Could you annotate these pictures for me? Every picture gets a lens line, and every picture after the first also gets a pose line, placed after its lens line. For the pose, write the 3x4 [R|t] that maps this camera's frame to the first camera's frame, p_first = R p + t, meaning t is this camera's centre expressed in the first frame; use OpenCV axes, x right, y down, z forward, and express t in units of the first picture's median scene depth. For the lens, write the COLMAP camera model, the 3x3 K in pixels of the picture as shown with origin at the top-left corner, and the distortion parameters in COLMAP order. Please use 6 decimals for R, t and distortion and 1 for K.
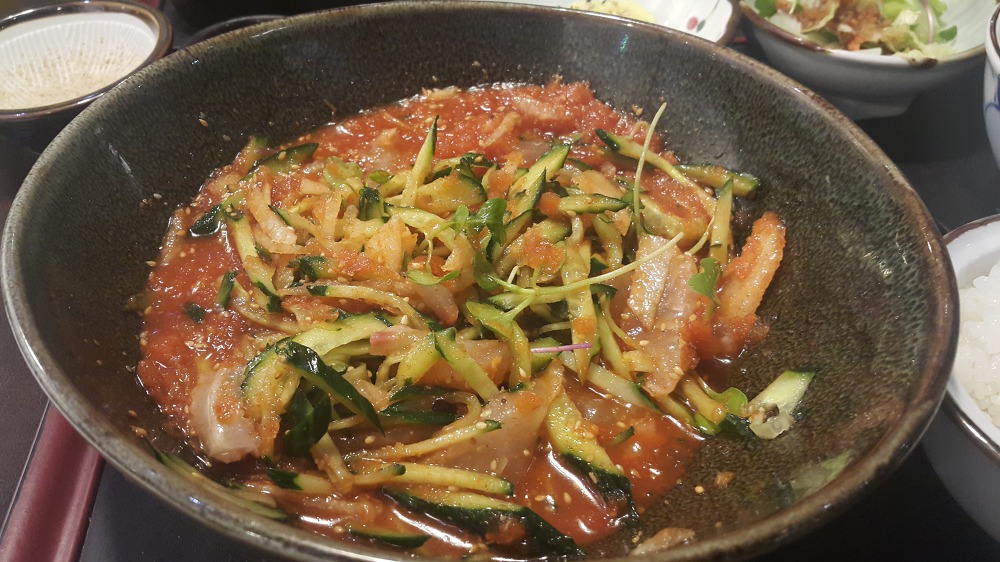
lens RADIAL K [[822.7, 0, 491.6], [0, 822.7, 281.7], [0, 0, 1]] dist [0.058325, -0.104303]
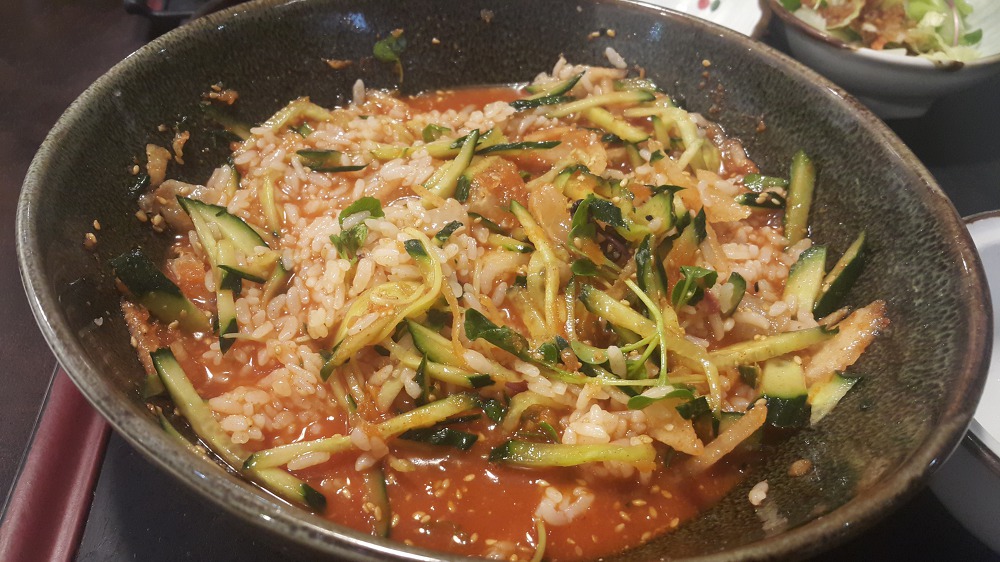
lens RADIAL K [[822.7, 0, 494.2], [0, 822.7, 281.3], [0, 0, 1]] dist [0.058325, -0.104303]
pose [[0.998927, 0.043507, 0.015879, -0.031887], [-0.043871, 0.998765, 0.023334, -0.007439], [-0.014844, -0.024006, 0.999602, 0.013064]]
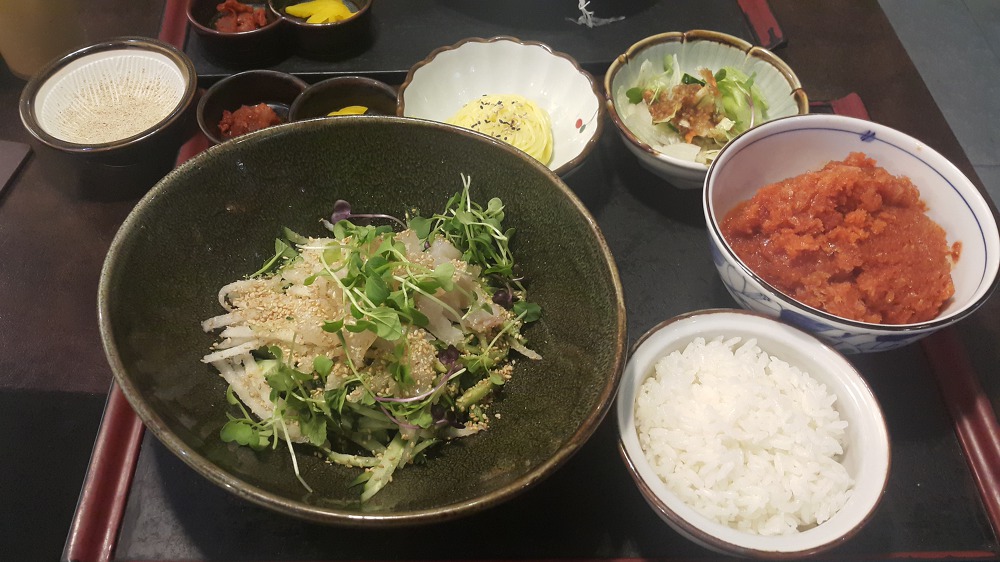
lens RADIAL K [[822.7, 0, 517.5], [0, 822.7, 271.2], [0, 0, 1]] dist [0.058325, -0.104303]
pose [[0.996608, 0.080513, 0.017019, 0.192014], [-0.082158, 0.985265, 0.150008, -0.328355], [-0.004691, -0.150898, 0.988538, -0.538068]]
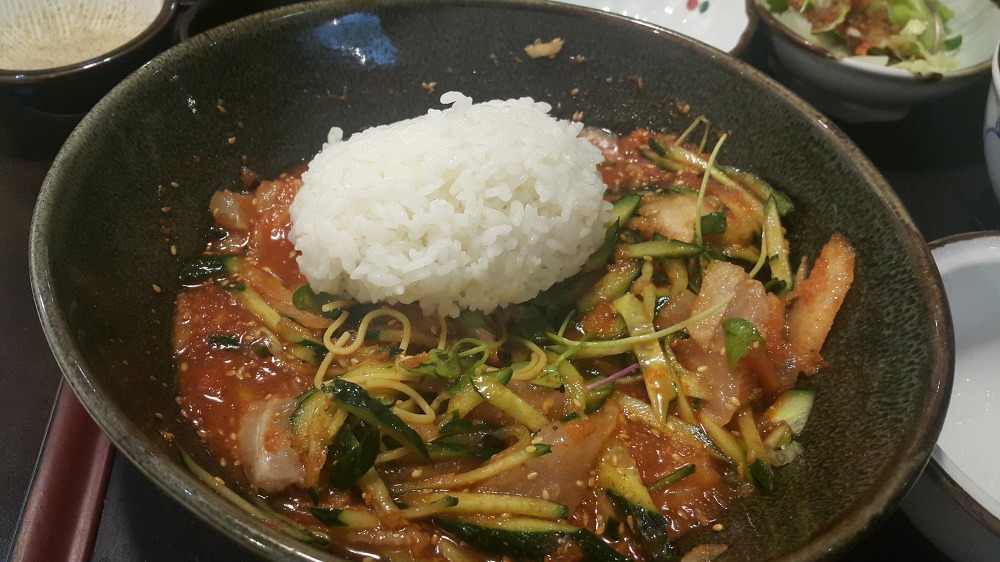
lens RADIAL K [[822.7, 0, 495.1], [0, 822.7, 280.6], [0, 0, 1]] dist [0.058325, -0.104303]
pose [[0.998077, 0.048752, 0.038280, -0.045464], [-0.051523, 0.995845, 0.075084, -0.076364], [-0.034460, -0.076912, 0.996442, -0.020047]]
